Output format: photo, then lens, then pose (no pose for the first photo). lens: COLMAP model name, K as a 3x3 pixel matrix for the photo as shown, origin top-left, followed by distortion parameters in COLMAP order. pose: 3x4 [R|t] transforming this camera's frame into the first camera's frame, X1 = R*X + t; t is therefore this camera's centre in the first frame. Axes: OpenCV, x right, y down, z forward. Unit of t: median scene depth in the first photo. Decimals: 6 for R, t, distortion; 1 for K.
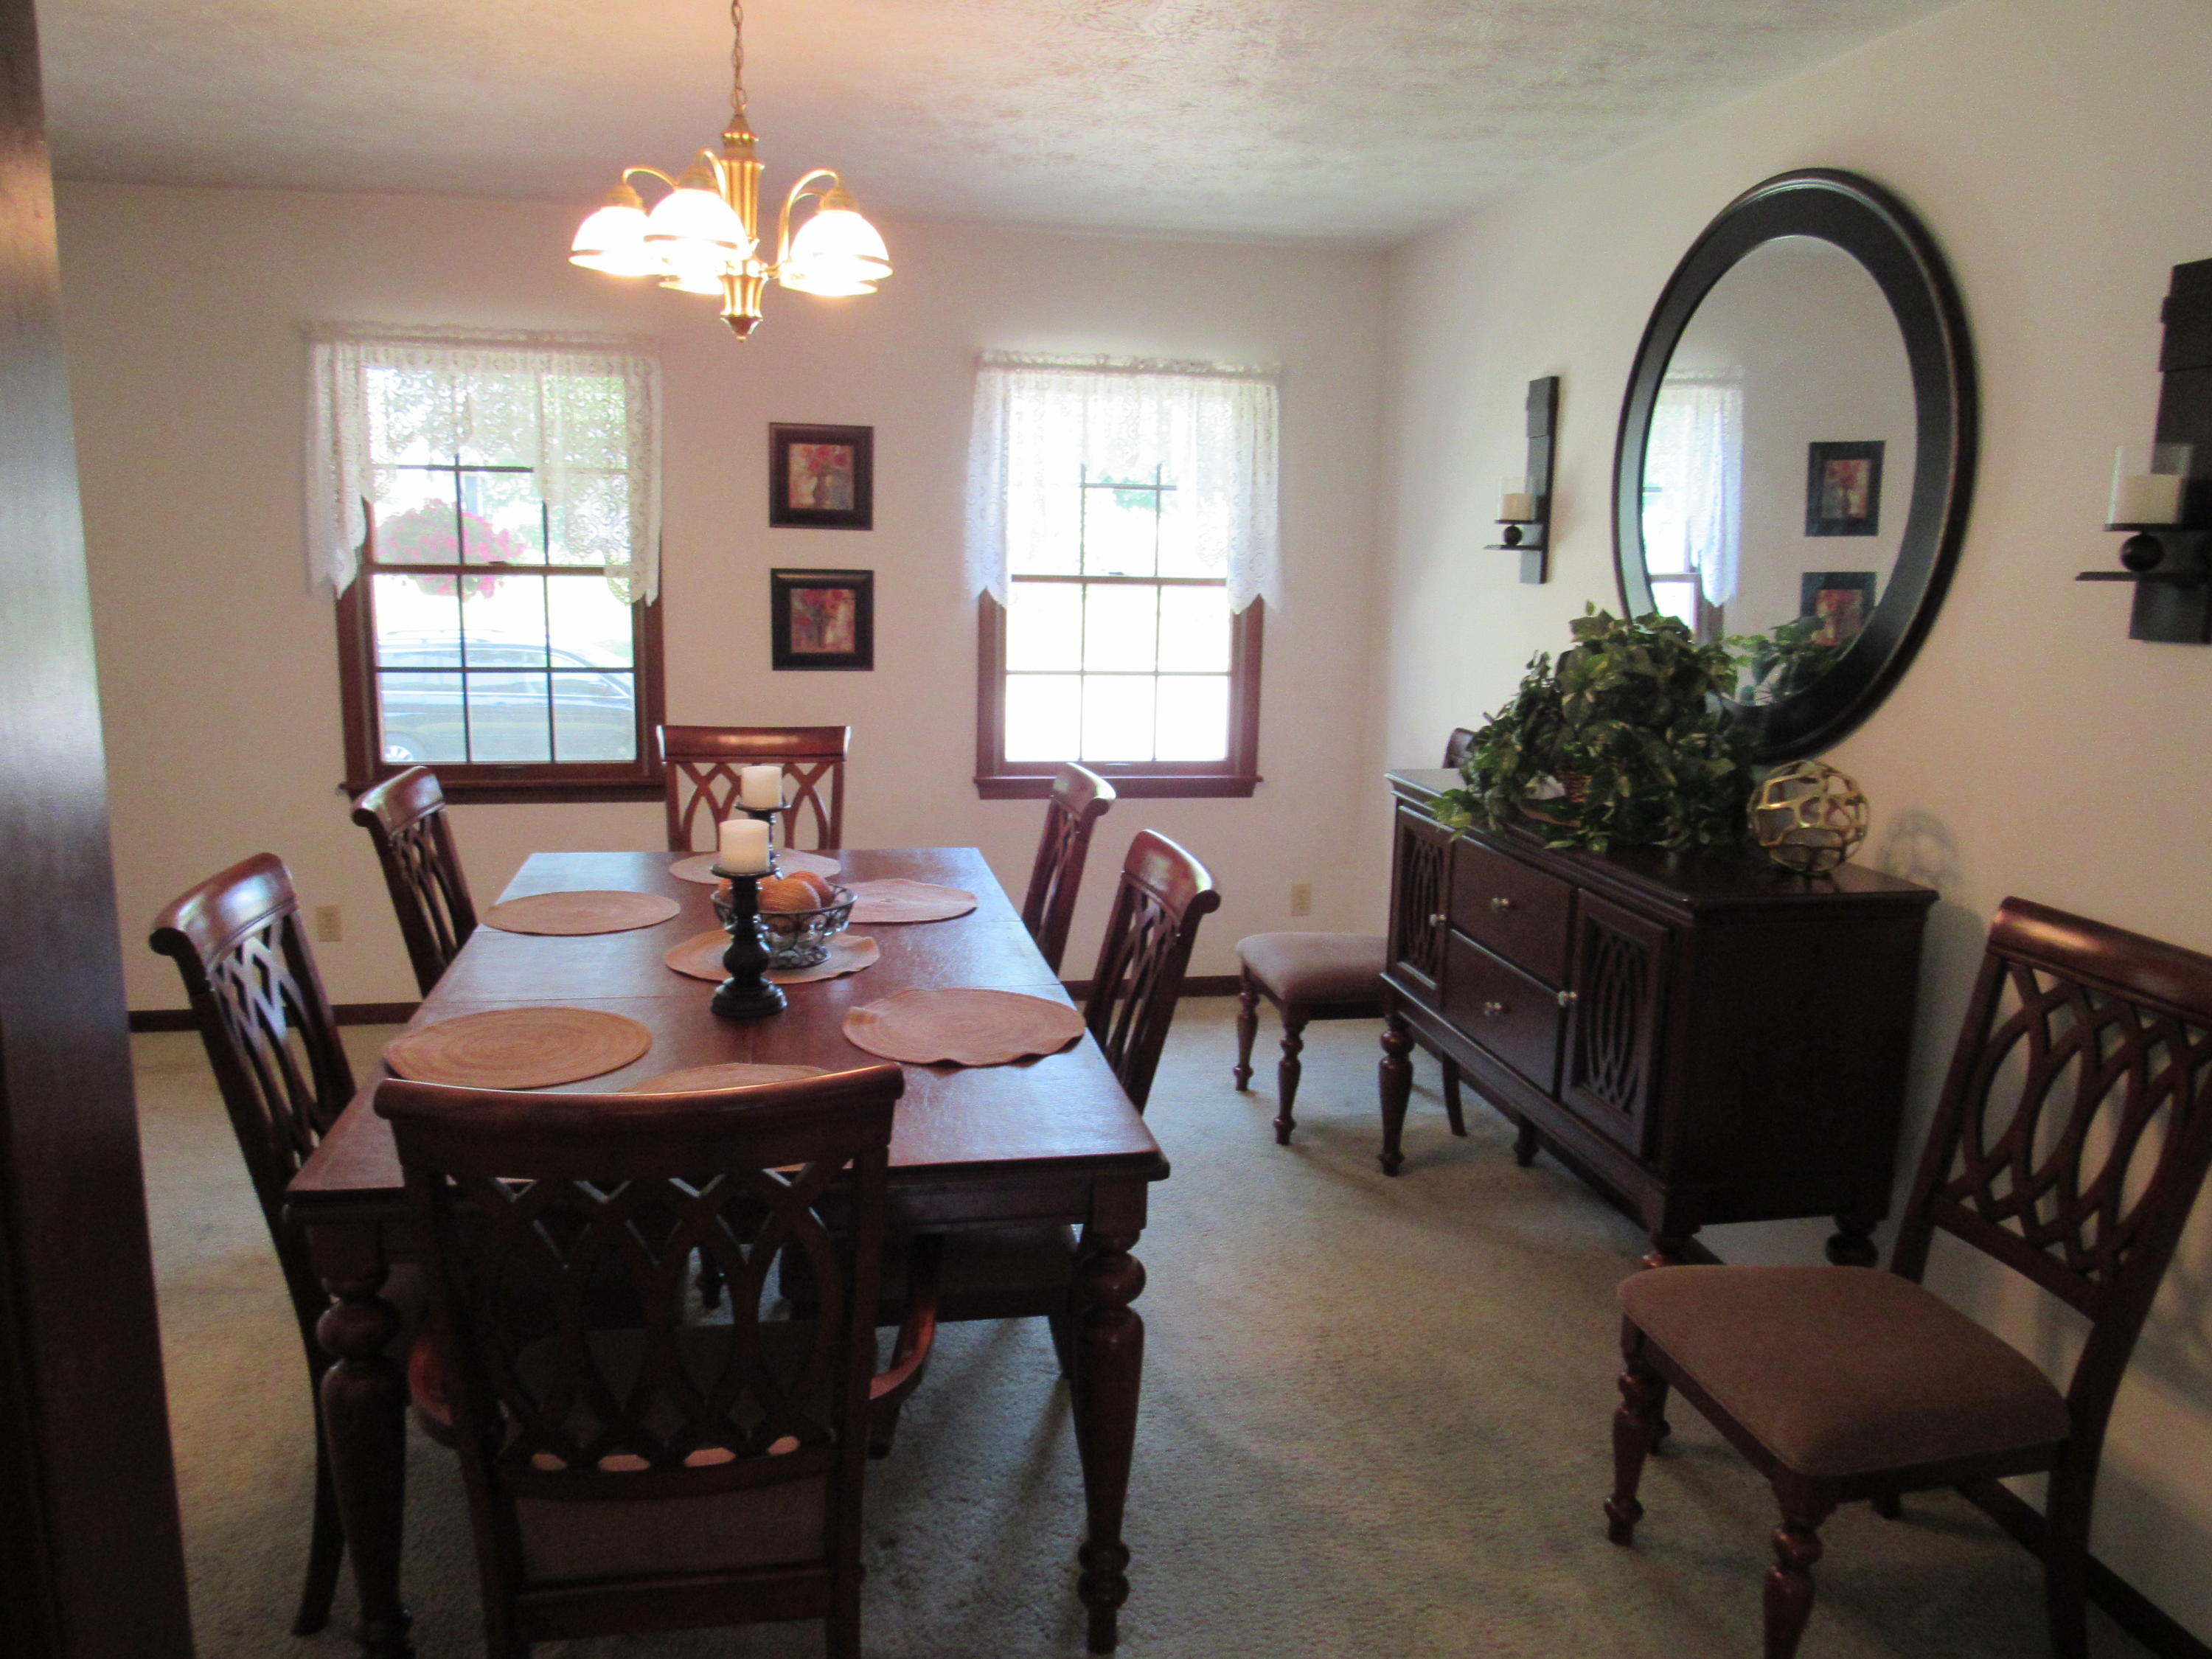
lens RADIAL K [[1576.9, 0, 1102.8], [0, 1576.9, 824.9], [0, 0, 1]] dist [-0.047487, 0.003616]
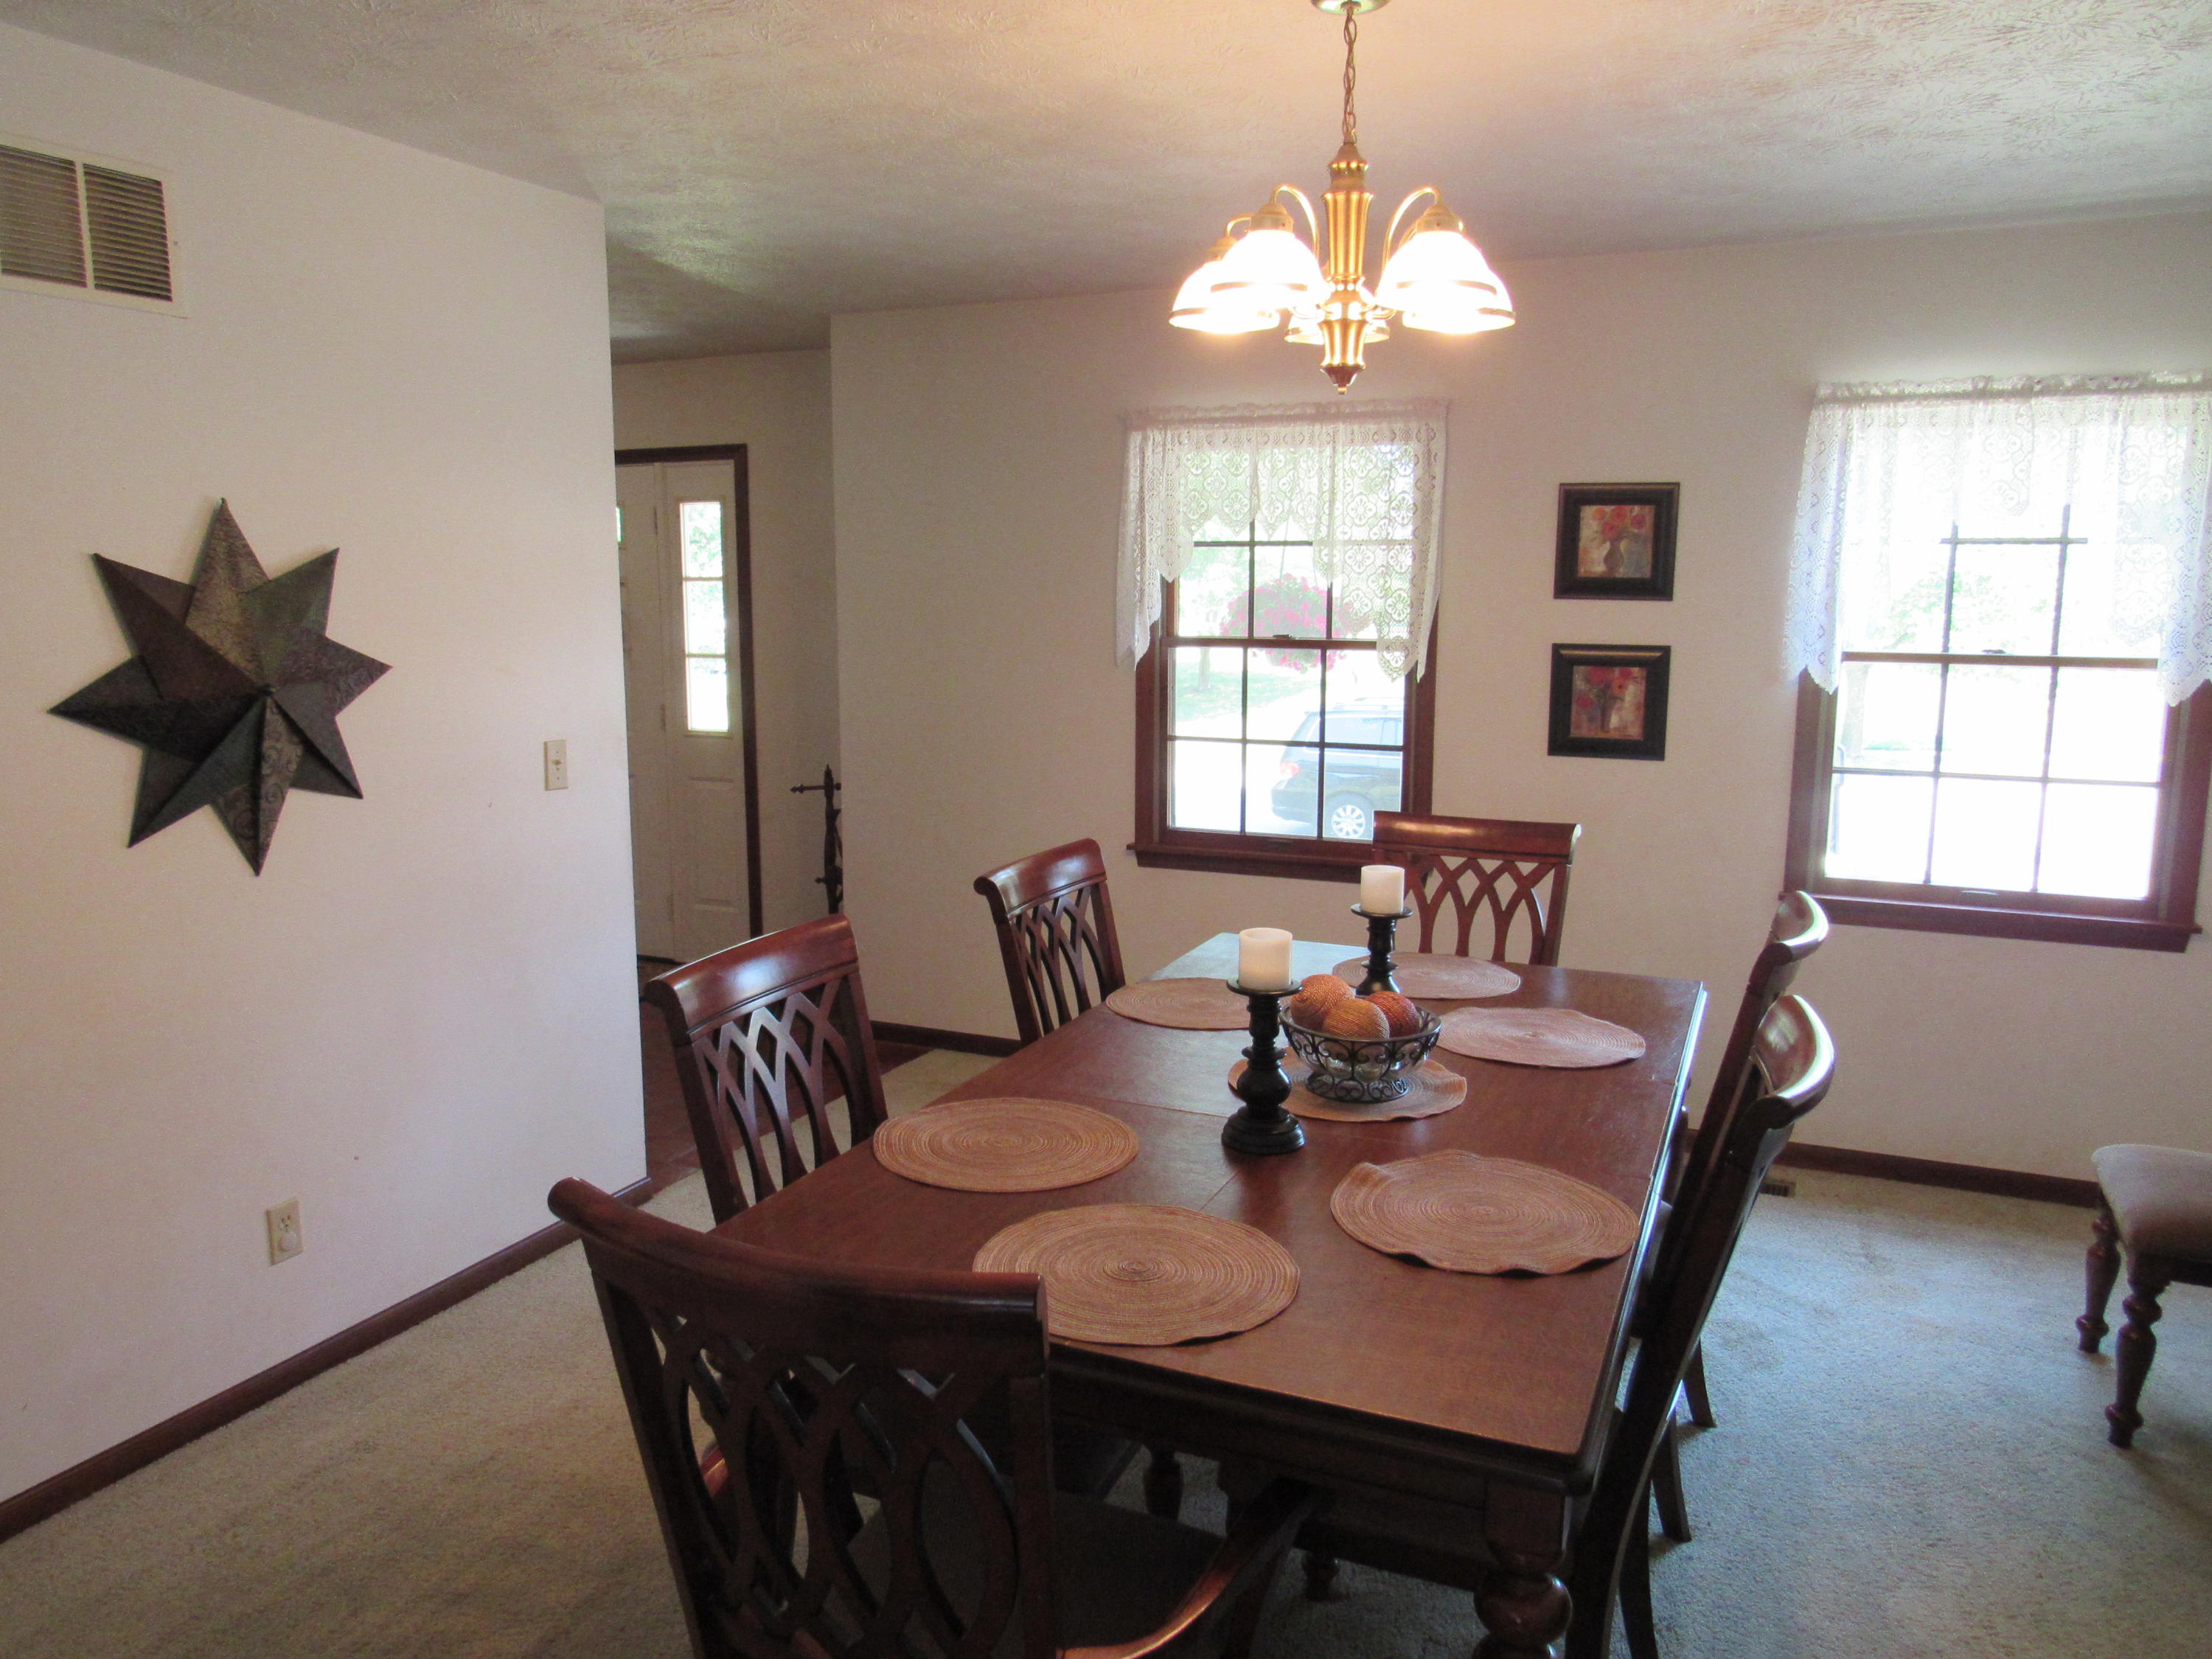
lens RADIAL K [[1579.5, 0, 1089.8], [0, 1579.5, 822.0], [0, 0, 1]] dist [-0.029260, 0.007333]
pose [[0.812491, 0.065088, -0.579329, 0.106477], [-0.091958, 0.995616, -0.017110, -0.020528], [0.575676, 0.067176, 0.814914, 0.112576]]
